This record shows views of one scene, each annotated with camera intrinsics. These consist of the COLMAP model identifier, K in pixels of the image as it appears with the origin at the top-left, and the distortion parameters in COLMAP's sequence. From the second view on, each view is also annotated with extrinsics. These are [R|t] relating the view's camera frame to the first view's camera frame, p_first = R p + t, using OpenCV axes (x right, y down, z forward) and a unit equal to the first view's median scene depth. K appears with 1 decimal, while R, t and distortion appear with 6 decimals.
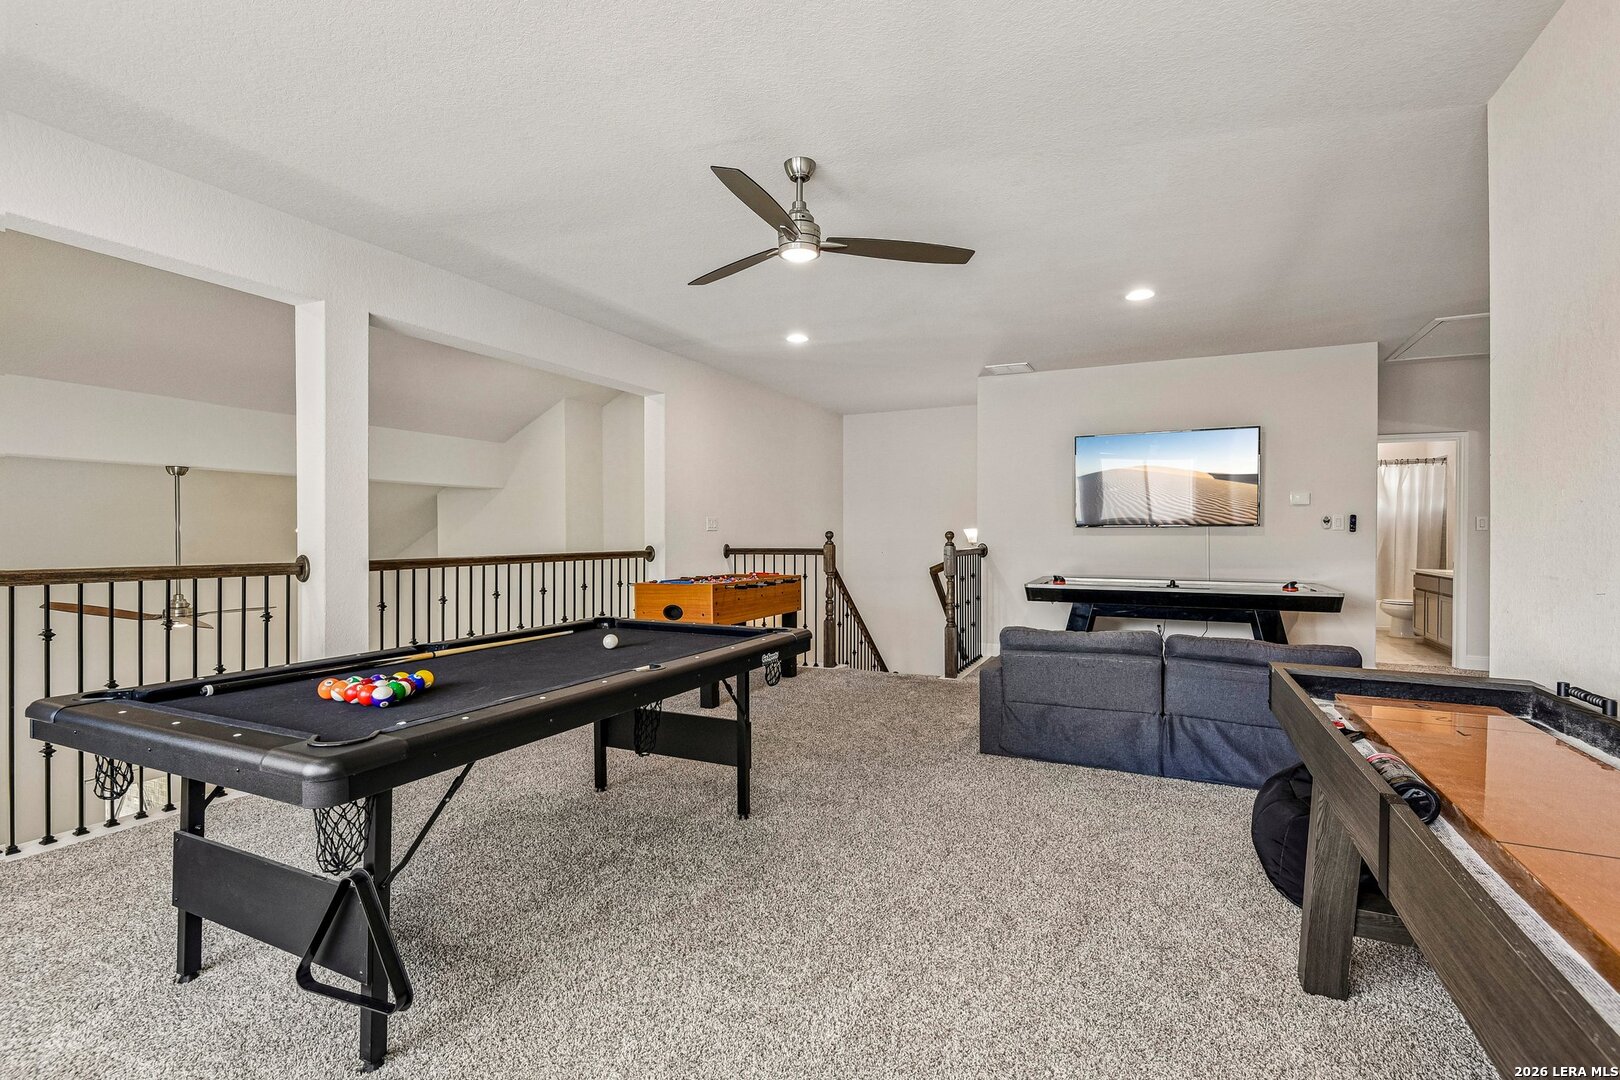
lens RADIAL K [[747.4, 0, 801.4], [0, 747.4, 533.2], [0, 0, 1]] dist [0.010808, -0.002928]
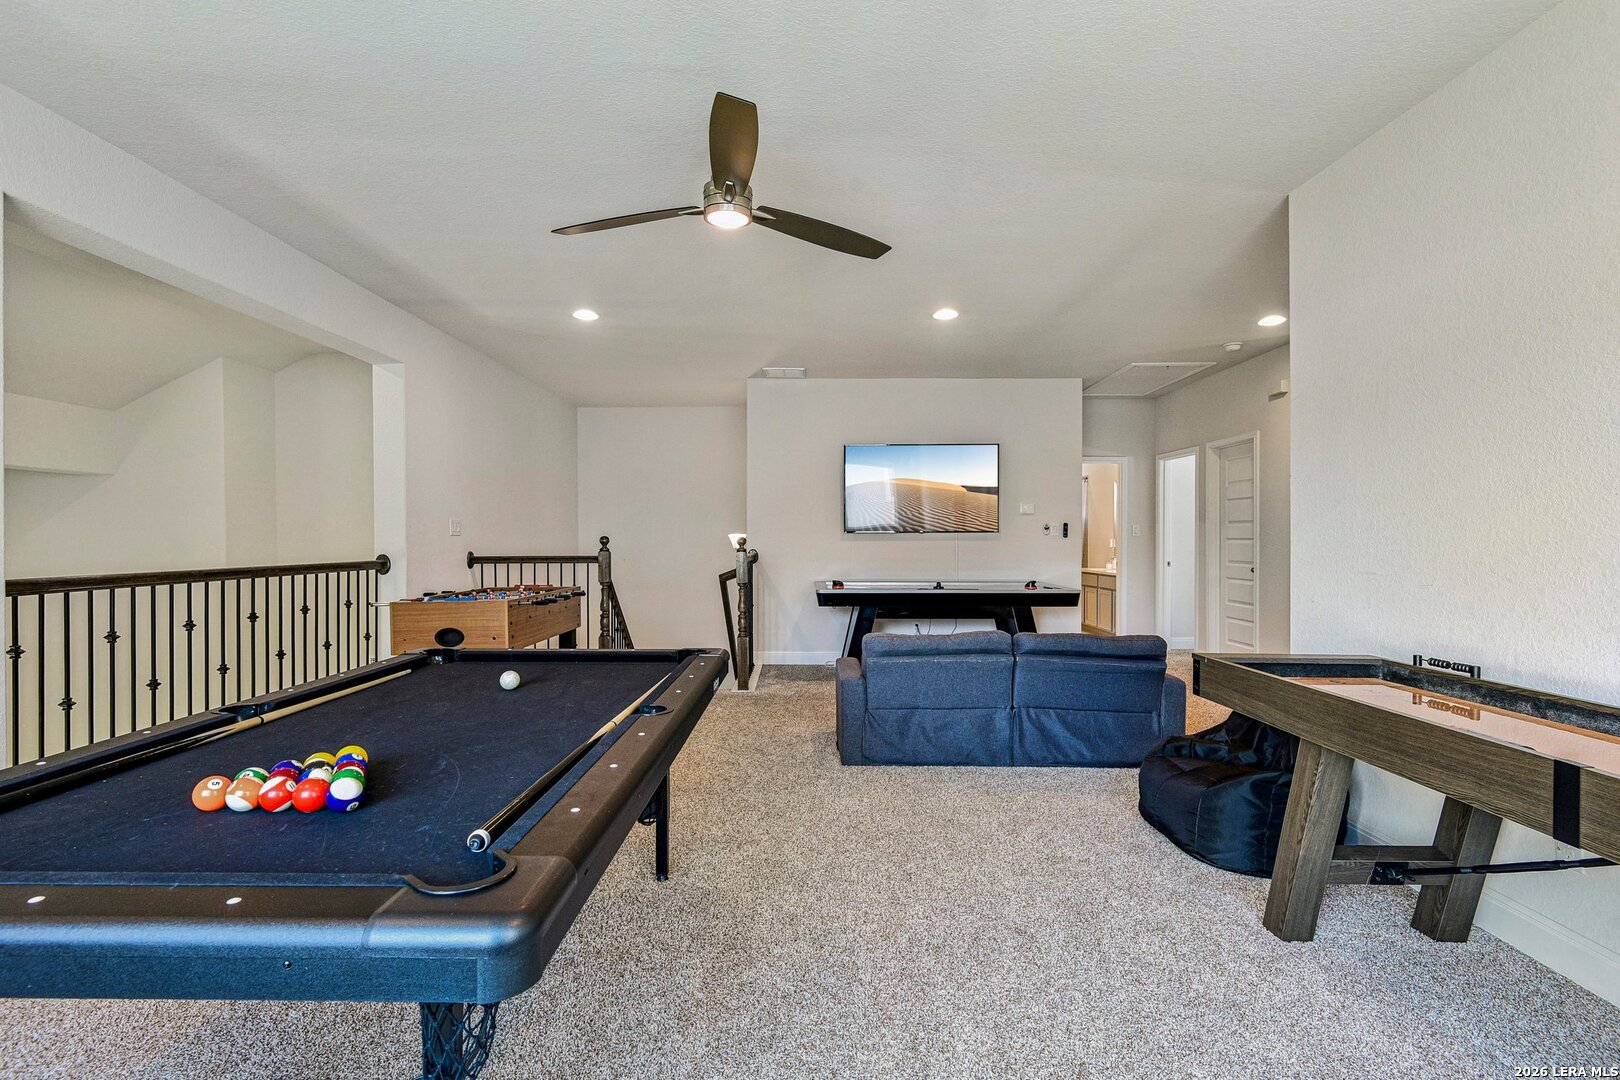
lens RADIAL K [[770.8, 0, 804.9], [0, 770.8, 534.2], [0, 0, 1]] dist [0.007518, 0.000778]
pose [[0.906235, 0.002846, 0.422765, -0.157219], [-0.000442, 0.999983, -0.005783, 0.000089], [-0.422774, 0.005054, 0.906221, 0.077597]]
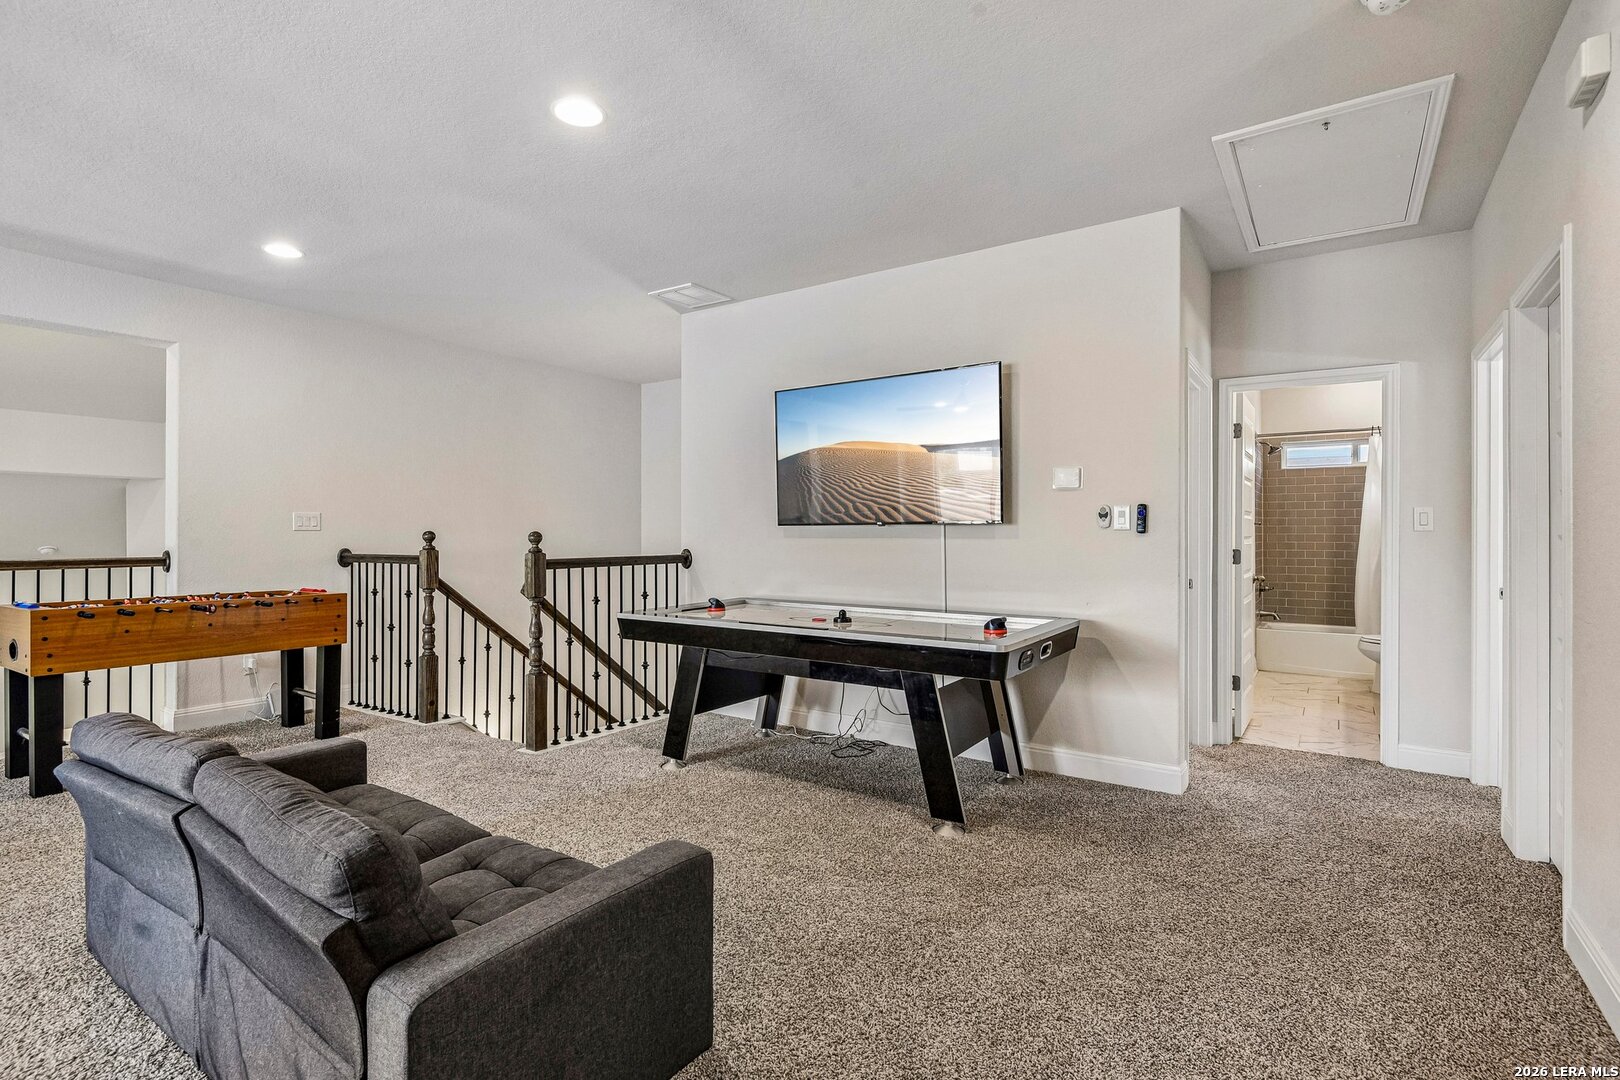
lens RADIAL K [[770.8, 0, 819.4], [0, 770.8, 535.6], [0, 0, 1]] dist [0.007518, 0.000778]
pose [[0.989000, 0.002322, -0.147897, 0.602105], [-0.002453, 0.999997, -0.000704, 0.001287], [0.147895, 0.001059, 0.989002, 0.383543]]
